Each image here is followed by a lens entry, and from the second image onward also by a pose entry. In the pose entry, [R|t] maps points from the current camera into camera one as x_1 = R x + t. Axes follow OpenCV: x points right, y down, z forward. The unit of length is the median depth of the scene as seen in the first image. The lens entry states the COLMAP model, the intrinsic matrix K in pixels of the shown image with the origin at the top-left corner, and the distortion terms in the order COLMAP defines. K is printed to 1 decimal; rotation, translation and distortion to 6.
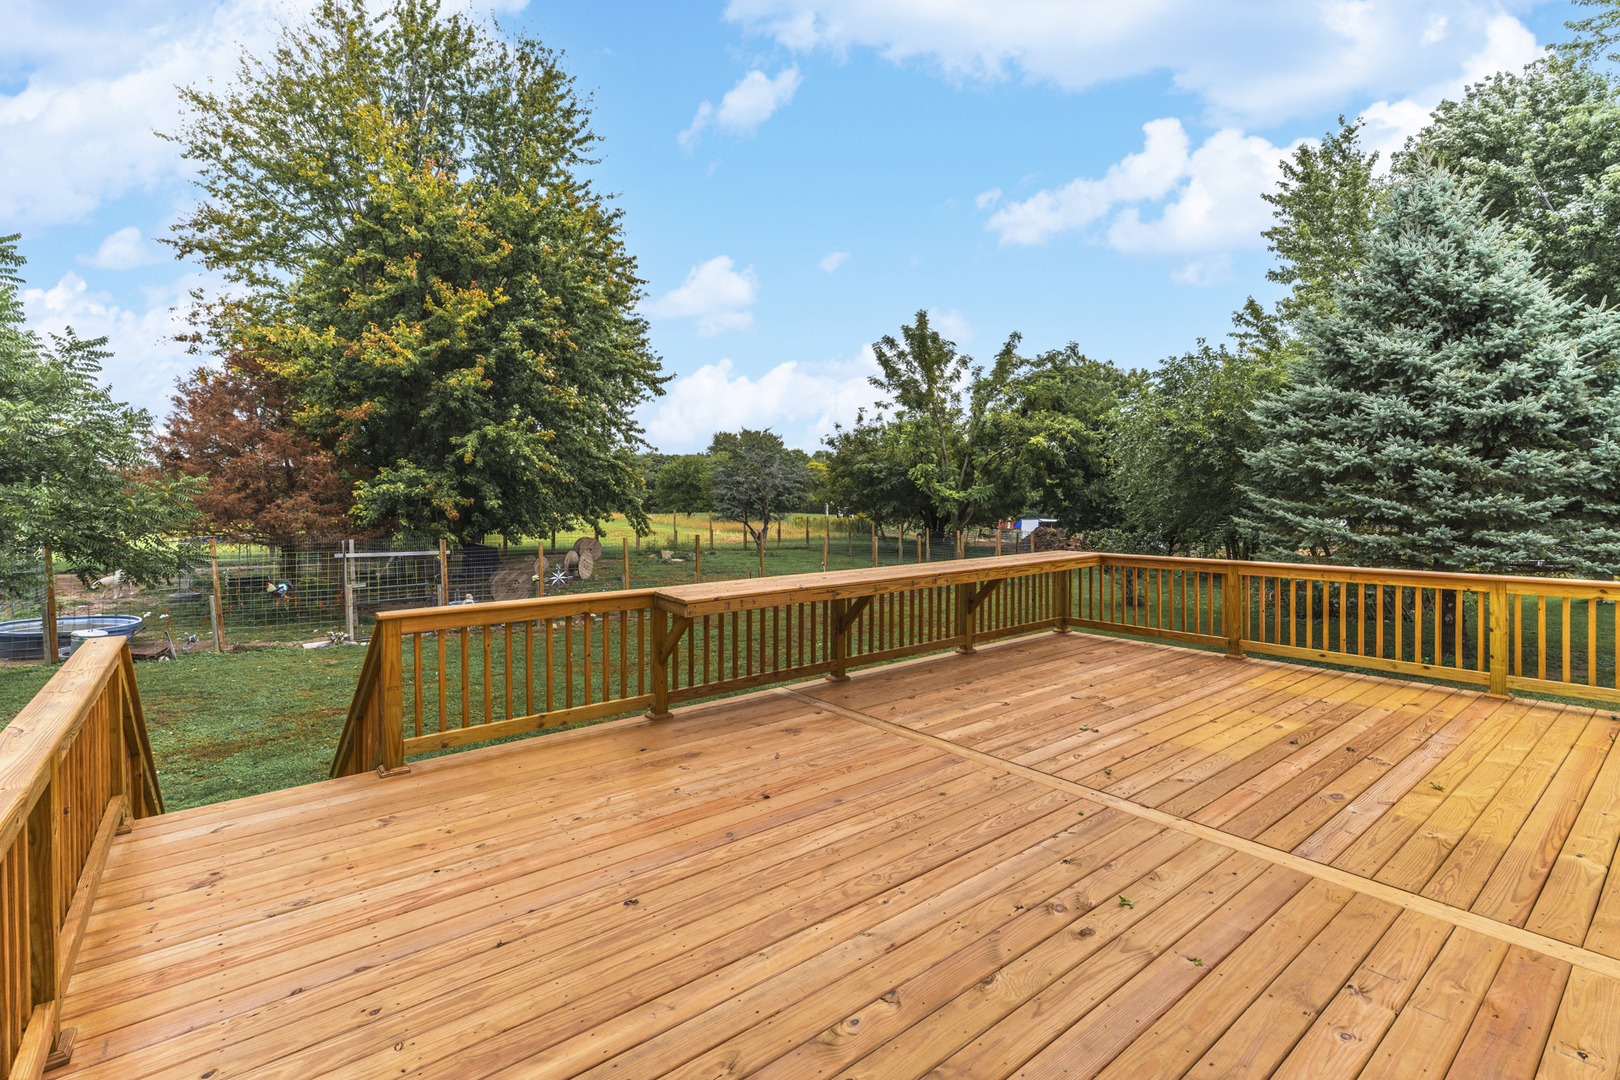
lens RADIAL K [[746.8, 0, 819.3], [0, 746.8, 505.2], [0, 0, 1]] dist [-0.003798, -0.000422]
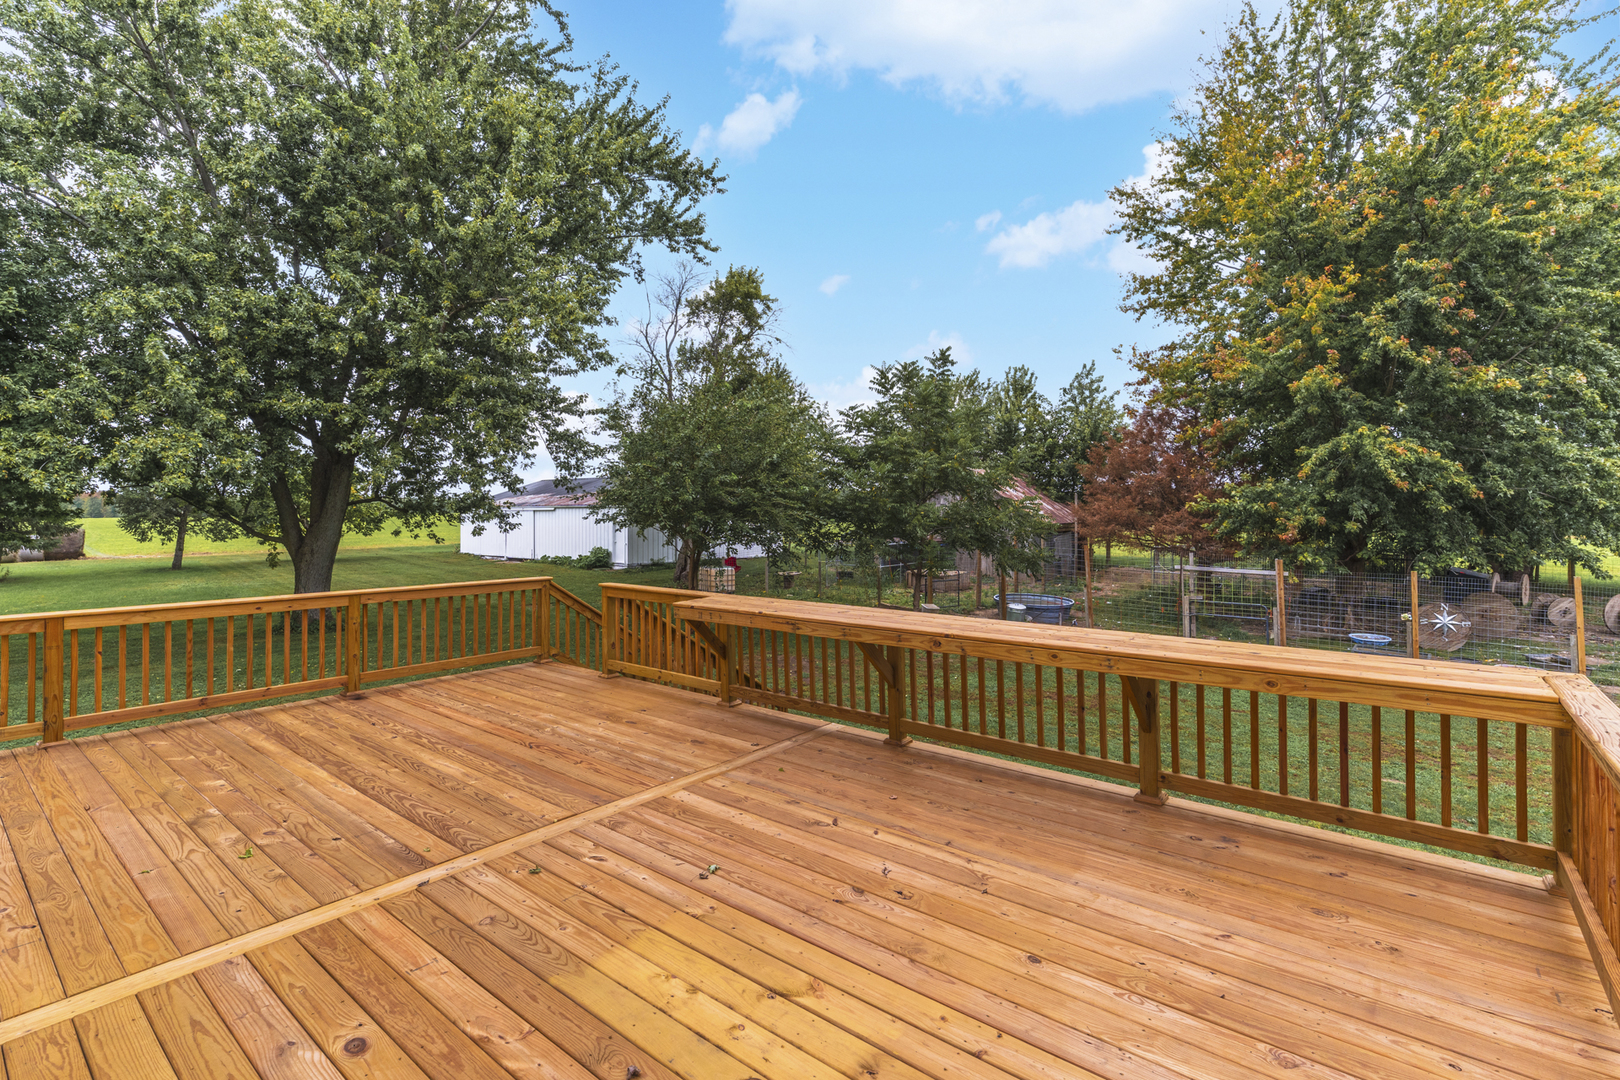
lens RADIAL K [[746.8, 0, 819.3], [0, 746.8, 505.2], [0, 0, 1]] dist [-0.003798, -0.000422]
pose [[0.213180, -0.004885, -0.977001, 0.427869], [-0.011849, 0.999901, -0.007585, -0.010915], [0.976941, 0.013193, 0.213101, 0.388858]]
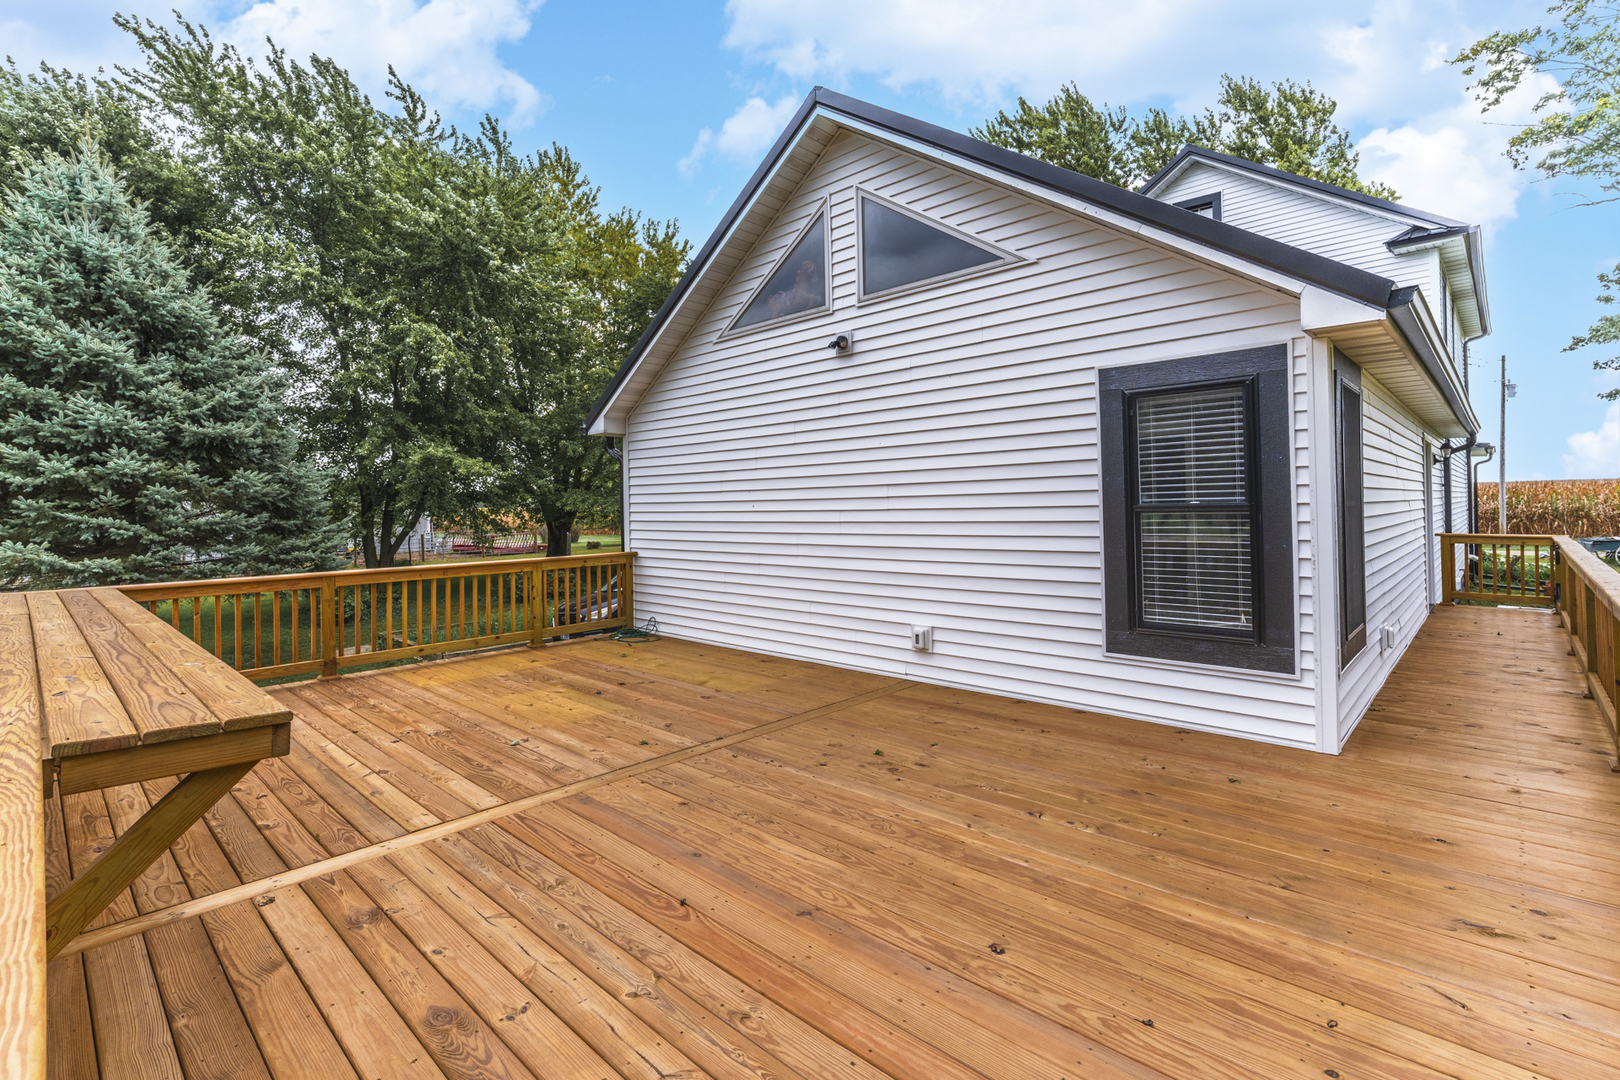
lens RADIAL K [[746.8, 0, 819.3], [0, 746.8, 505.2], [0, 0, 1]] dist [-0.003798, -0.000422]
pose [[-0.138977, 0.009751, 0.990248, -0.247985], [0.034039, 0.999408, -0.005064, 0.010483], [-0.989710, 0.033003, -0.139227, 0.307437]]
